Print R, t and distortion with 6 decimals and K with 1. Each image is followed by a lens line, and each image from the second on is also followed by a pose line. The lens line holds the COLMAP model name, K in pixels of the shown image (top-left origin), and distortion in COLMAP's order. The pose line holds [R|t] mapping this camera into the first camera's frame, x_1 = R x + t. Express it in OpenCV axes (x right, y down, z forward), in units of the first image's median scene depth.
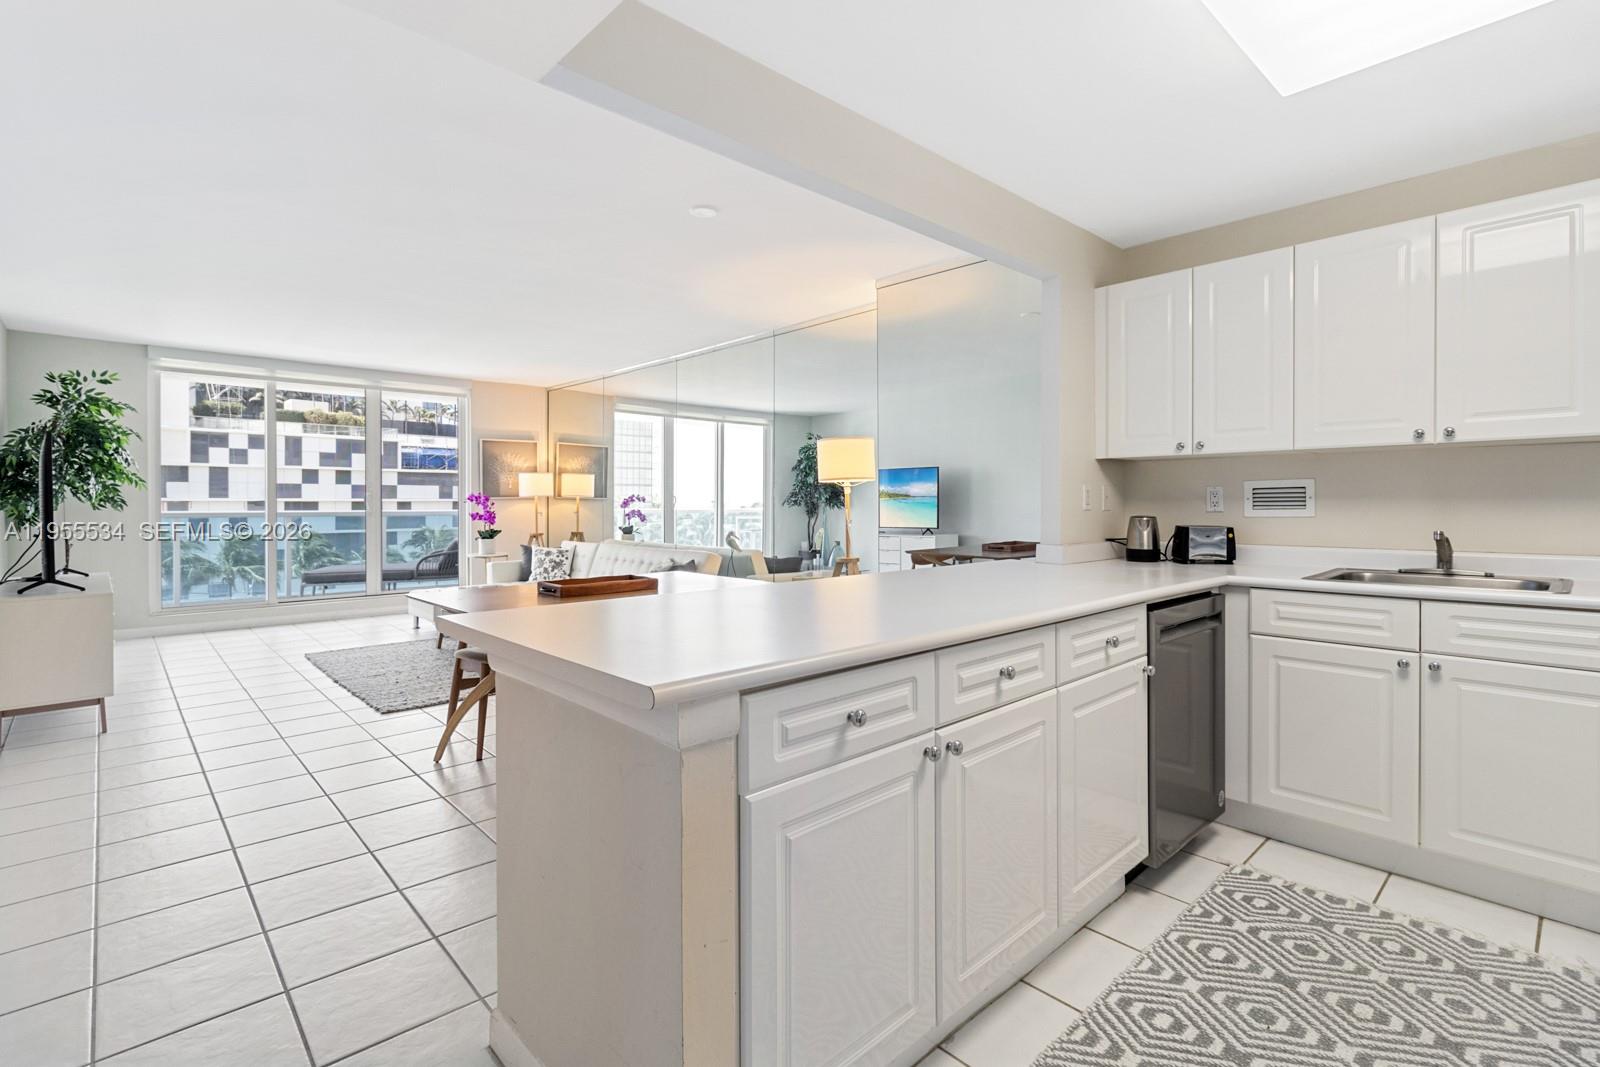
lens RADIAL K [[743.7, 0, 791.5], [0, 743.7, 506.0], [0, 0, 1]] dist [0.003079, -0.000286]
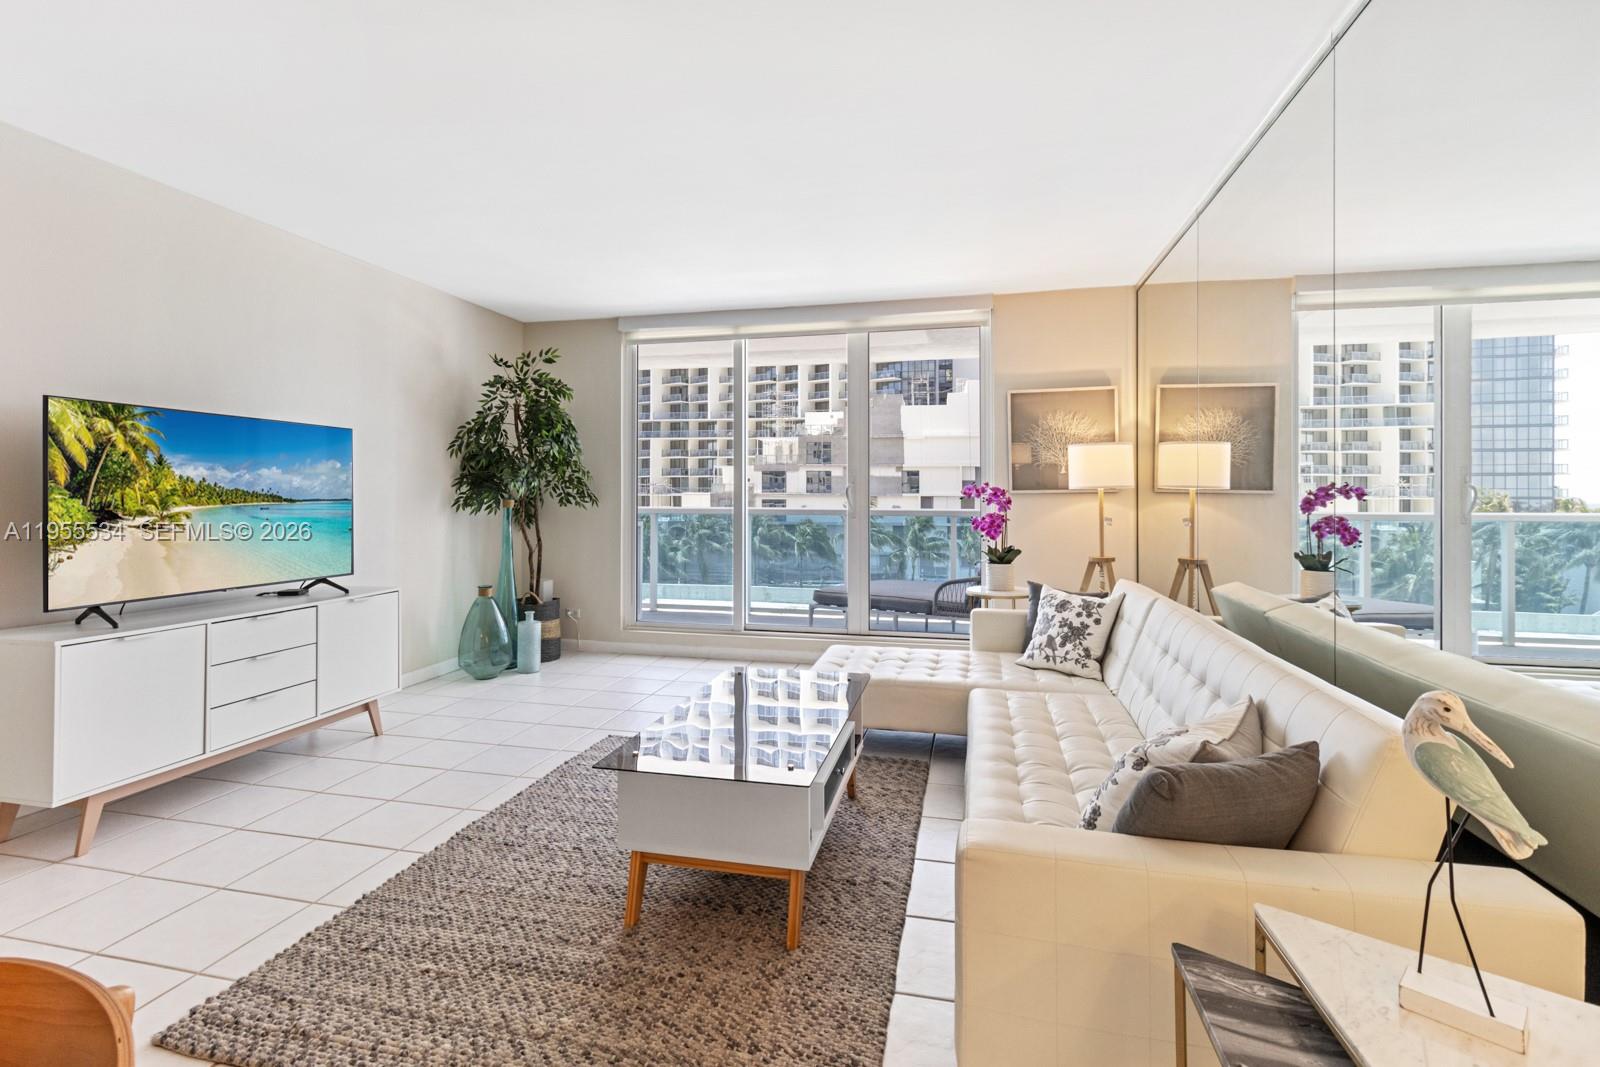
lens RADIAL K [[752.1, 0, 796.4], [0, 752.1, 489.6], [0, 0, 1]] dist [0.000058, -0.000545]
pose [[0.557093, -0.006325, -0.830426, -0.017043], [-0.006314, 0.999910, -0.011852, -0.004352], [0.830426, 0.011846, 0.557003, 0.546996]]
